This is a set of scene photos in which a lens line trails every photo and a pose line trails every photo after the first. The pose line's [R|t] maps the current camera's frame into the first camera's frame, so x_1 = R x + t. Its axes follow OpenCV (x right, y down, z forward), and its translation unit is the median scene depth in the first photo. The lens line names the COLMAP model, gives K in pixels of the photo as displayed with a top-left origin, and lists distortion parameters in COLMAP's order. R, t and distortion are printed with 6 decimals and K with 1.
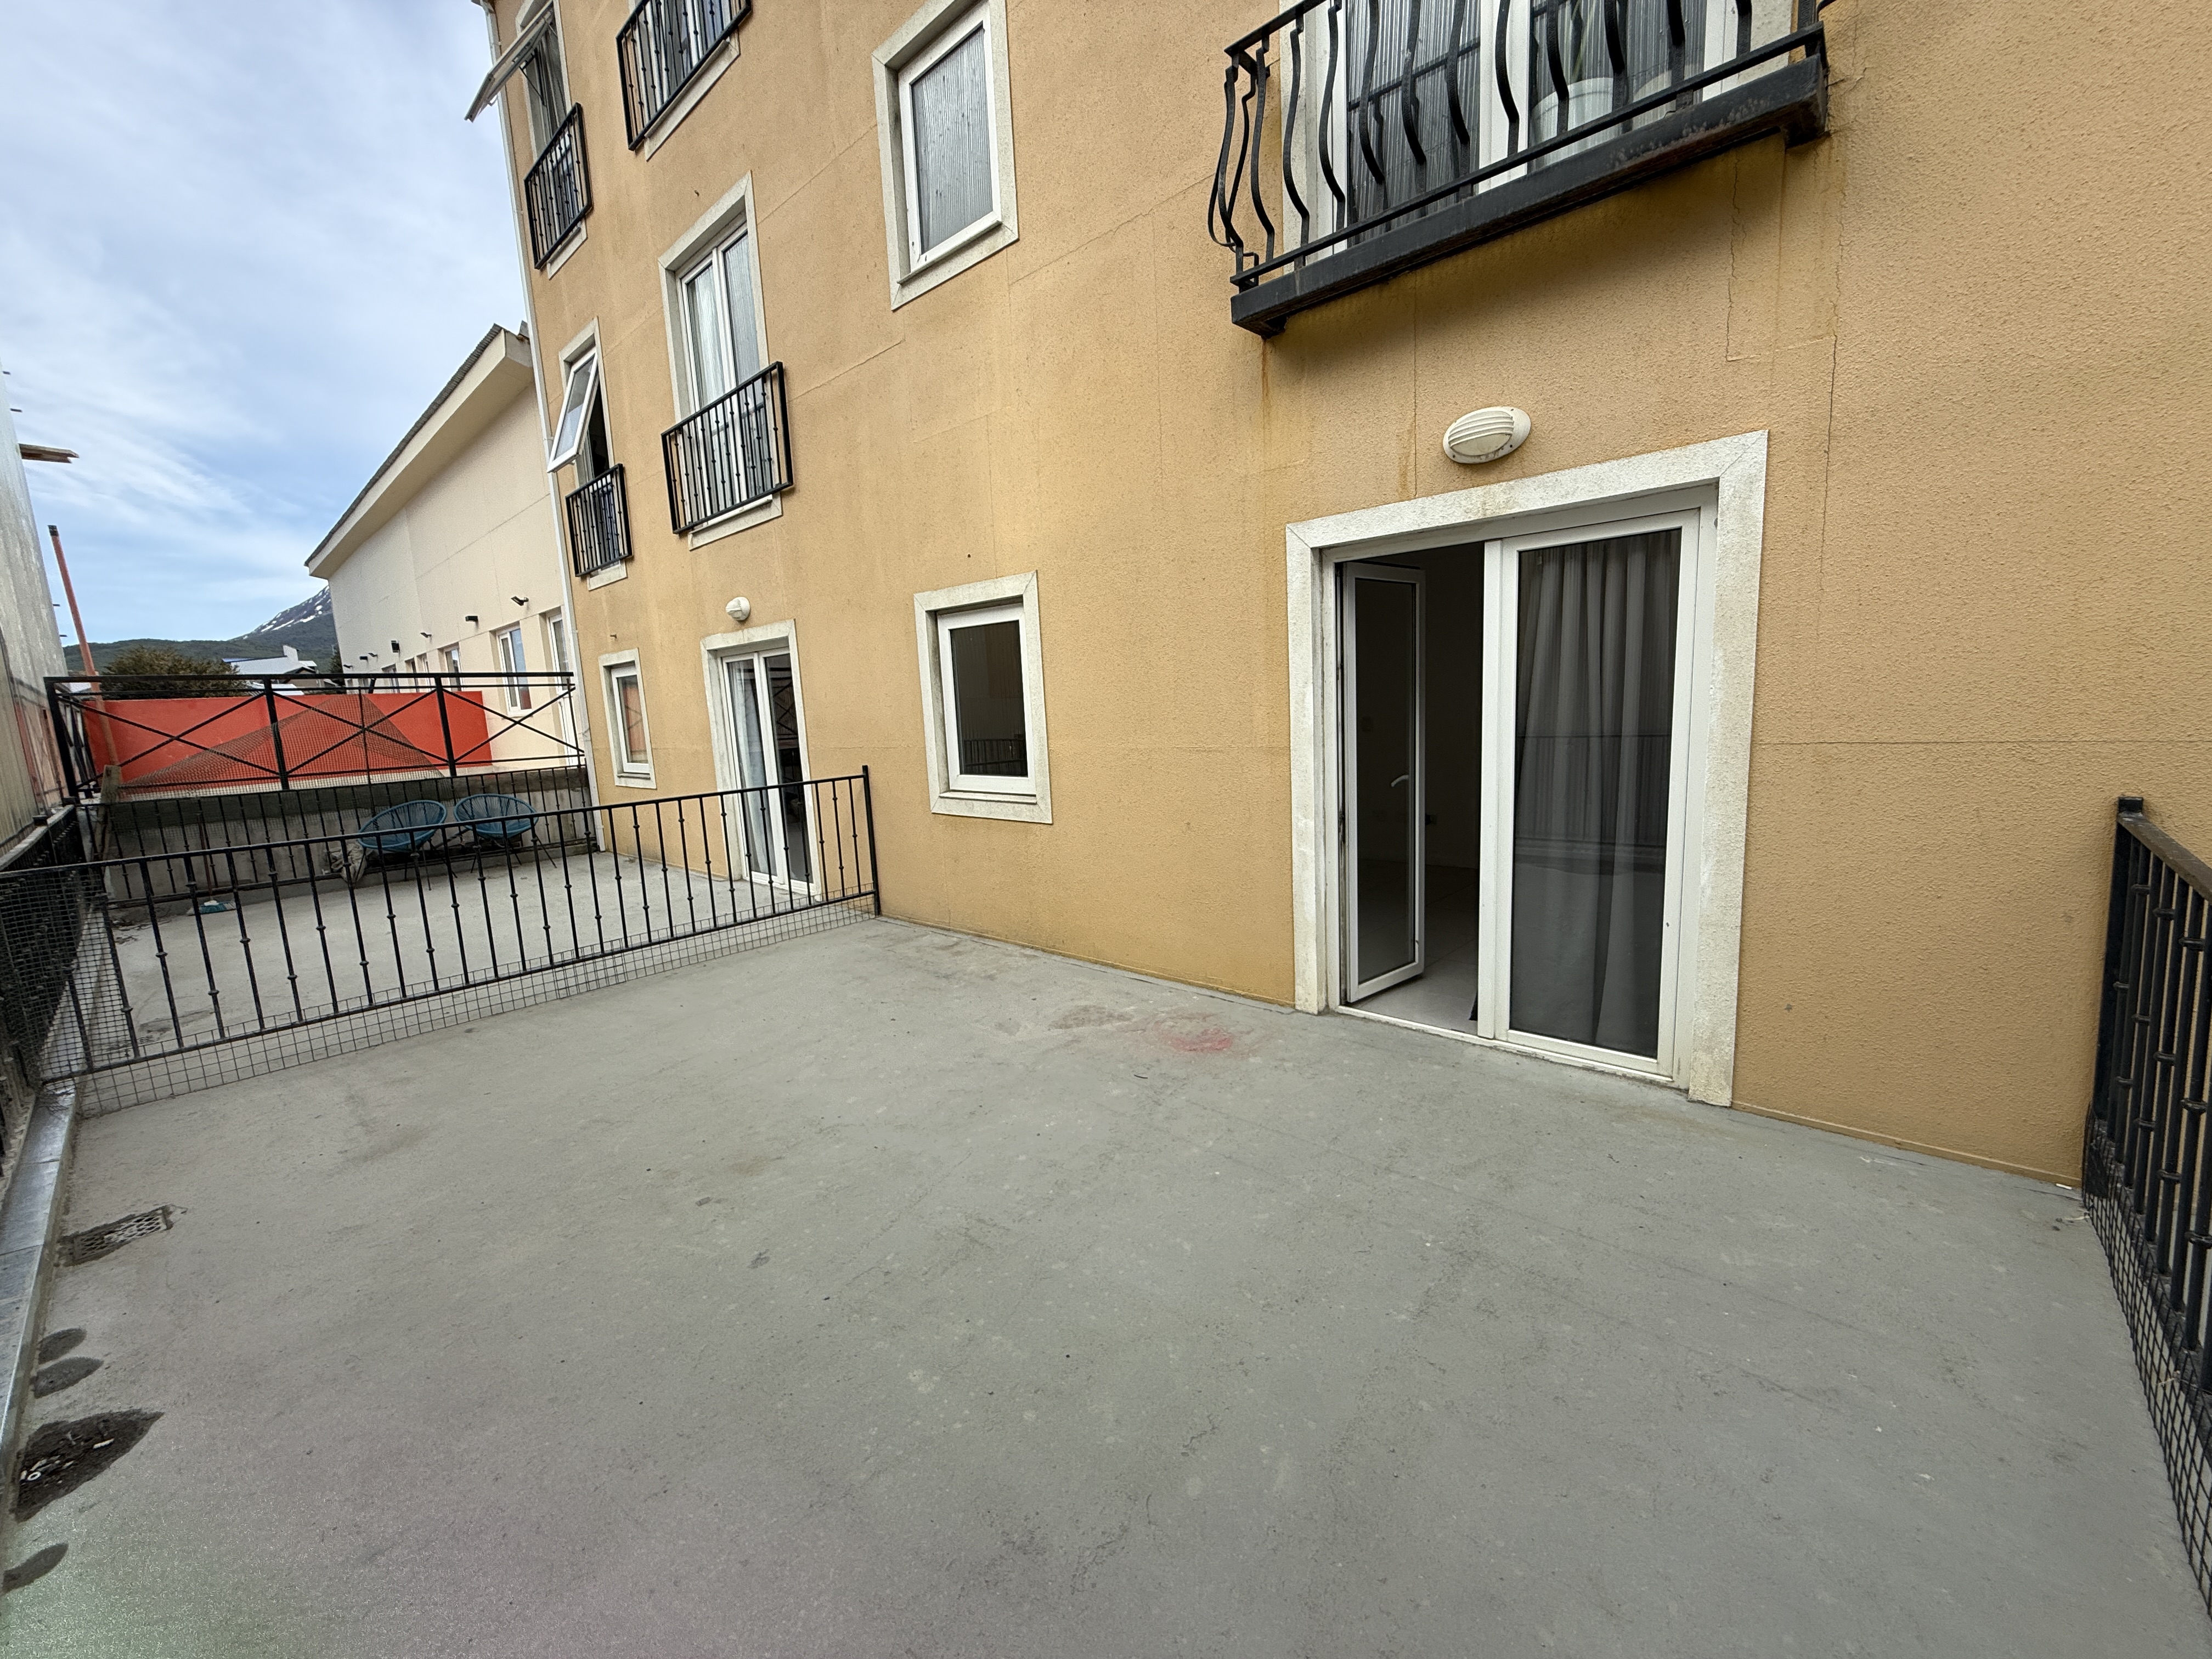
lens RADIAL K [[891.3, 0, 1106.0], [0, 891.3, 829.5], [0, 0, 1]] dist [-0.002995, -0.000192]
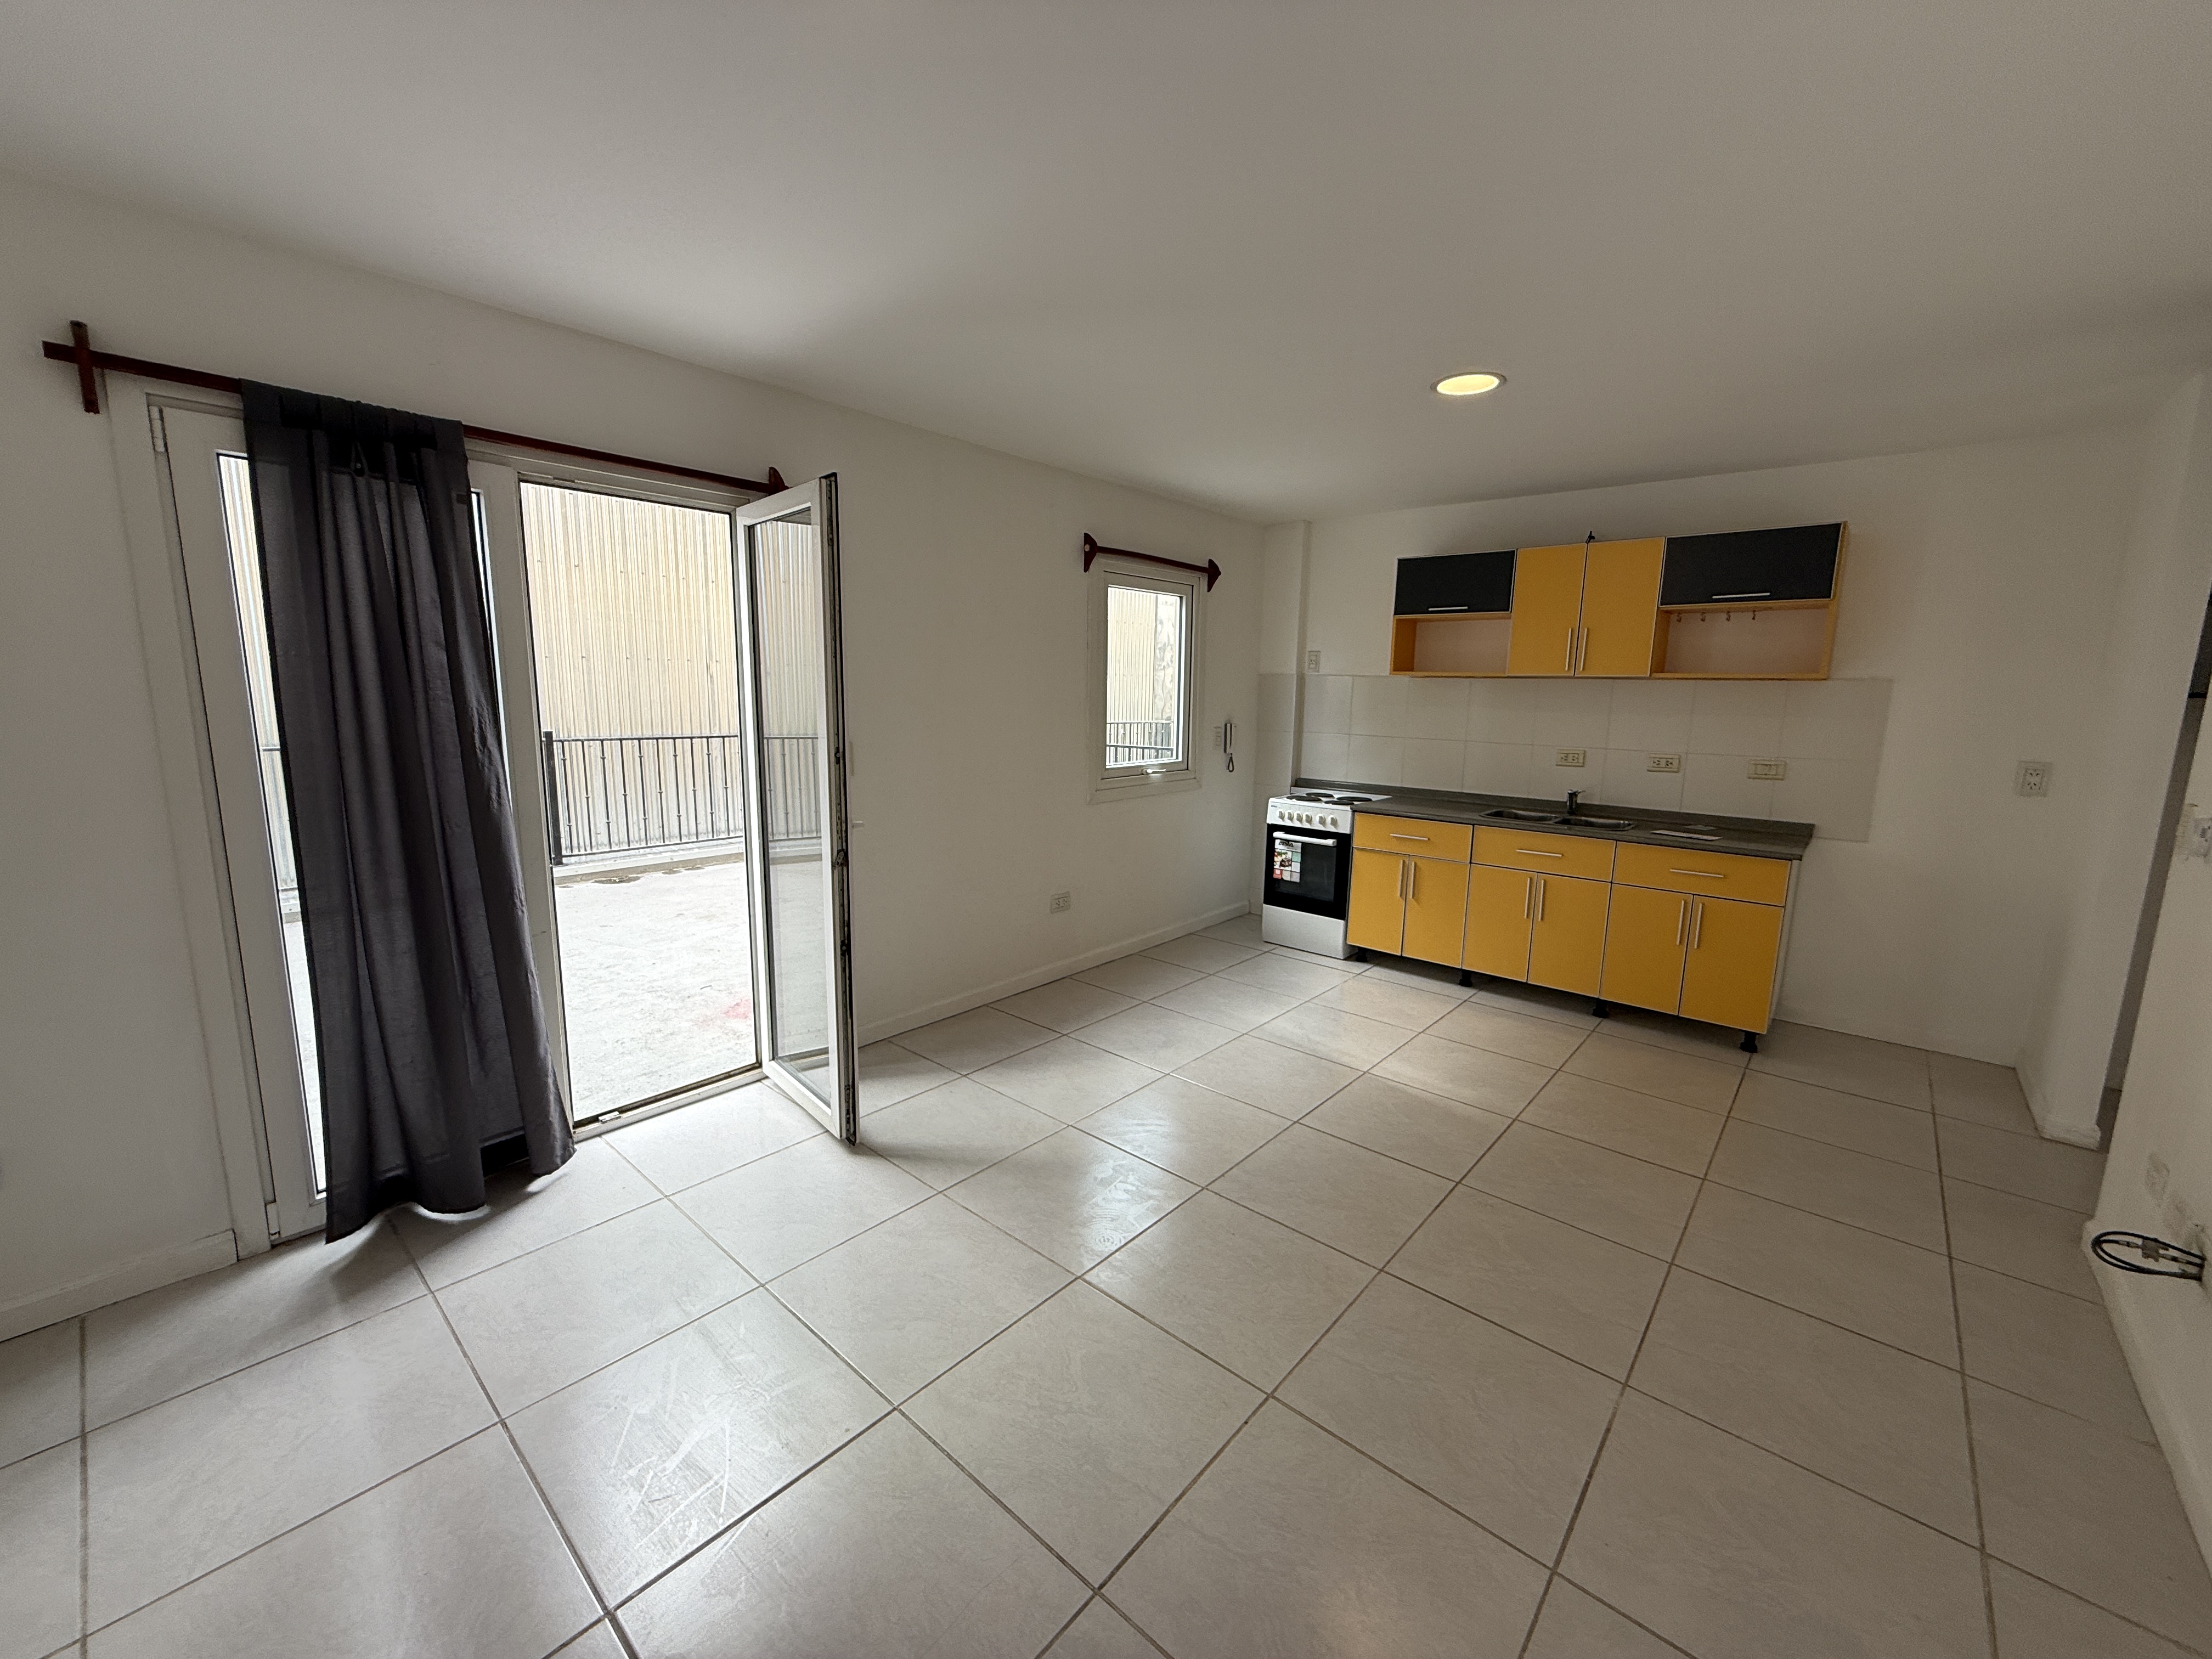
lens RADIAL K [[880.9, 0, 1098.4], [0, 880.9, 829.7], [0, 0, 1]] dist [0.000584, 0.000076]
pose [[0.006759, 0.205637, -0.978605, 0.885317], [-0.155081, 0.967003, 0.202127, -0.195391], [0.987879, 0.150397, 0.038426, 1.087155]]
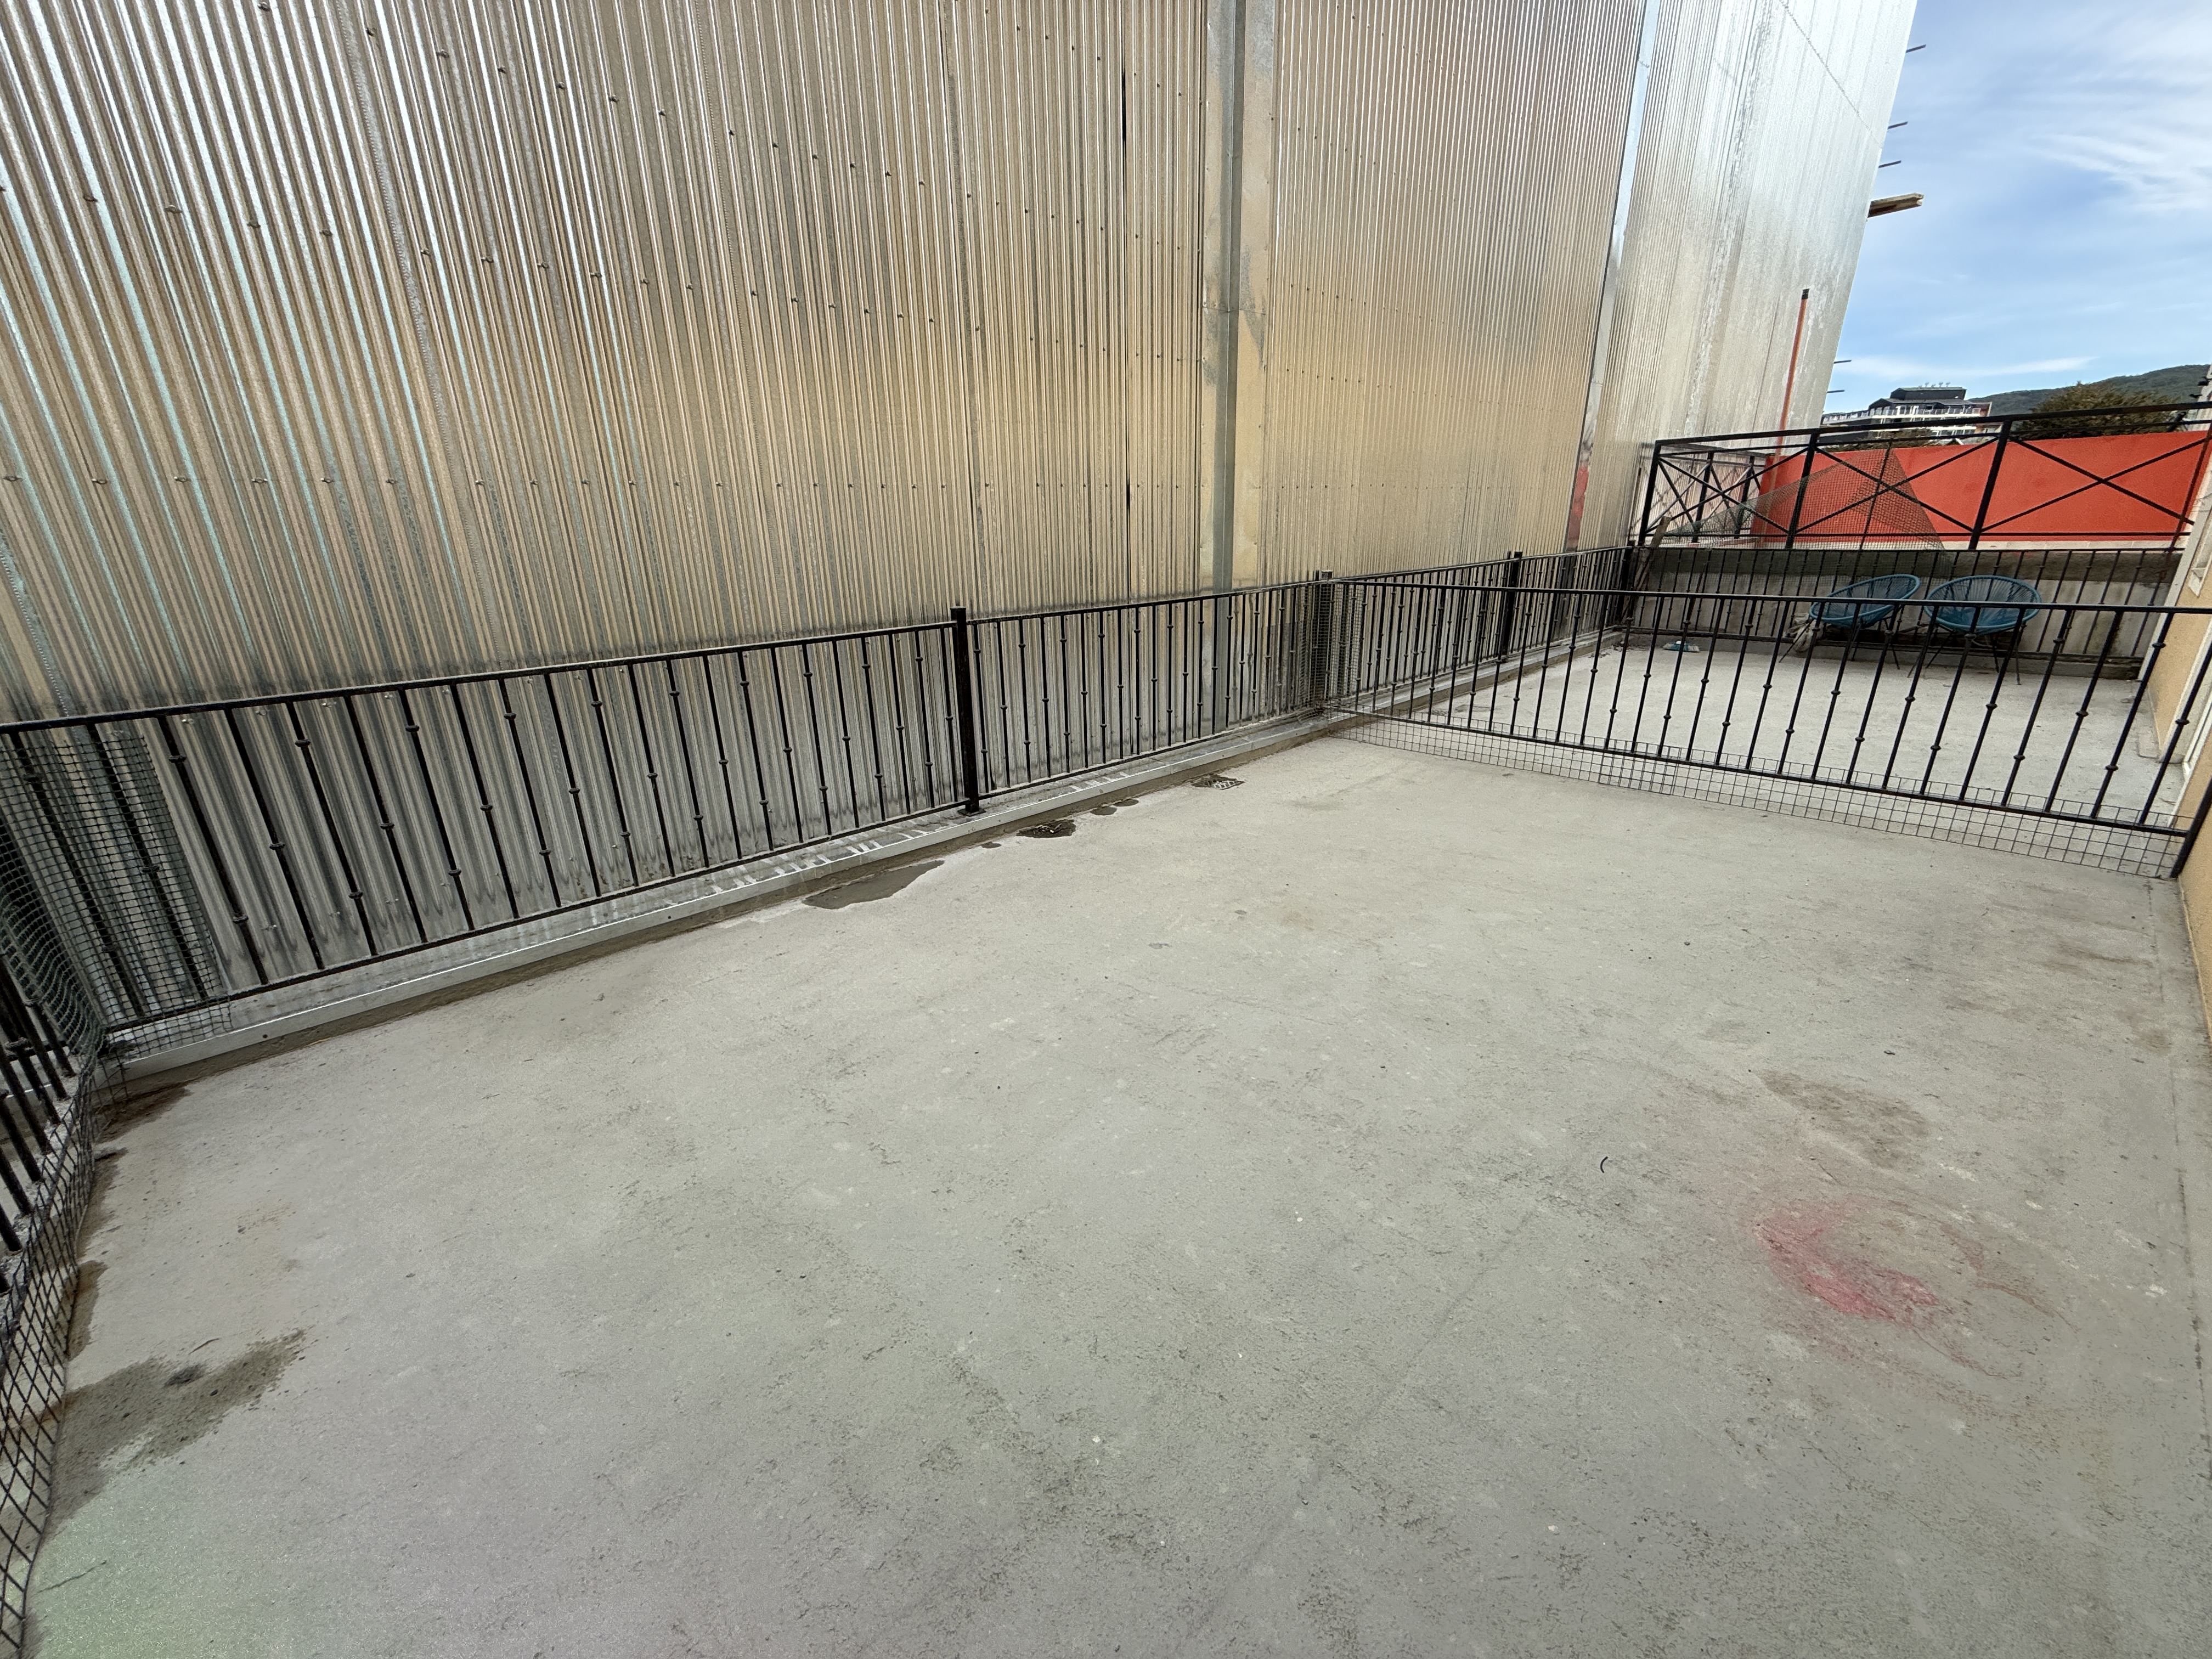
lens RADIAL K [[880.9, 0, 1098.4], [0, 880.9, 829.7], [0, 0, 1]] dist [0.000584, 0.000076]
pose [[-0.088993, 0.378503, -0.921312, 0.393338], [-0.115019, 0.914889, 0.386975, -0.086612], [0.989369, 0.140407, -0.037883, 0.490368]]
